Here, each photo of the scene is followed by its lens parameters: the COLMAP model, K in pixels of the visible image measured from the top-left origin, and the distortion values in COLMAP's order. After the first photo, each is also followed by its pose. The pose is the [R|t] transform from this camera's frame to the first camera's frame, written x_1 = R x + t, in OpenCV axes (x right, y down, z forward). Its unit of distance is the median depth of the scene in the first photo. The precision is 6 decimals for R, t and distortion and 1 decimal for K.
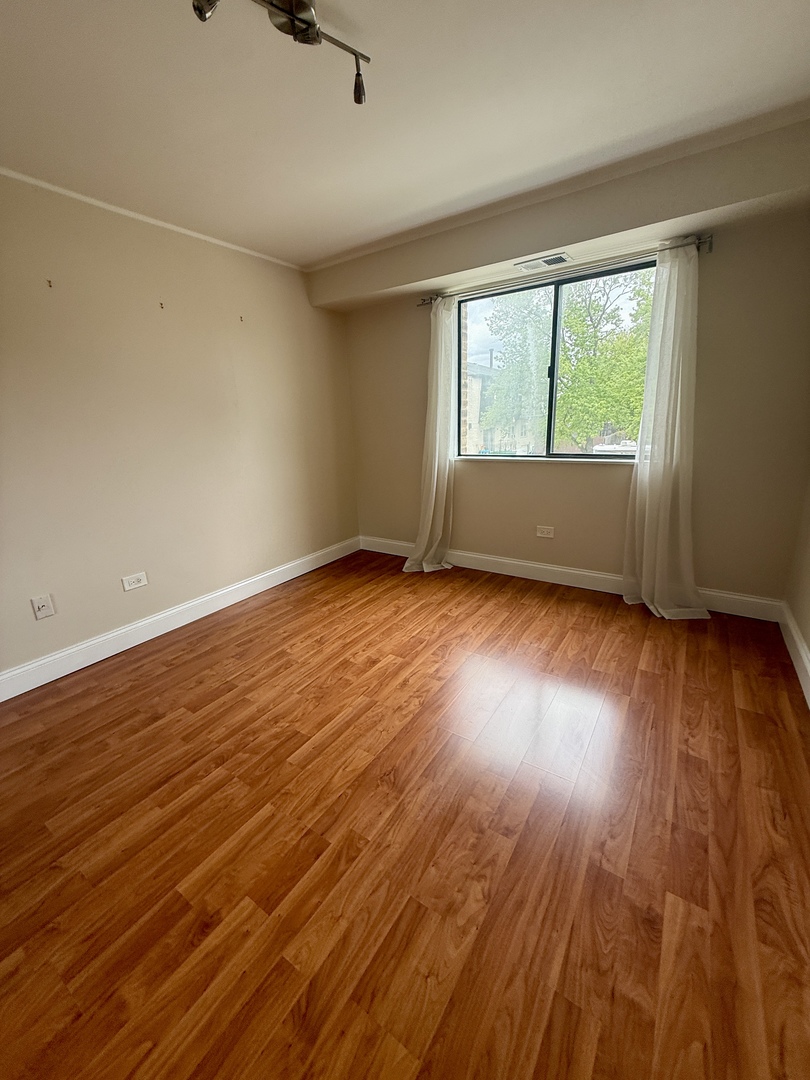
lens RADIAL K [[428.3, 0, 403.7], [0, 428.3, 541.0], [0, 0, 1]] dist [-0.002456, -0.000535]
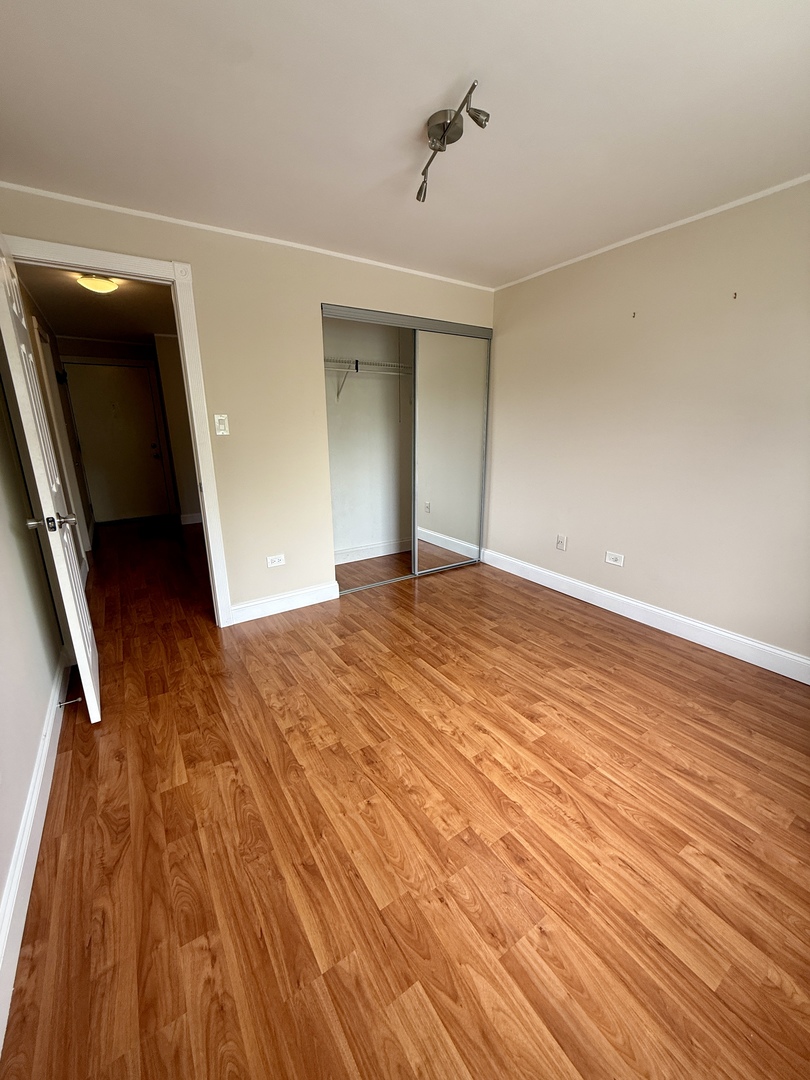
lens RADIAL K [[428.3, 0, 405.3], [0, 428.3, 540.7], [0, 0, 1]] dist [-0.002456, -0.000535]
pose [[-0.385486, 0.291300, -0.875526, 0.782209], [-0.232317, 0.887652, 0.397622, -0.364829], [0.892989, 0.356677, -0.274503, 1.015378]]
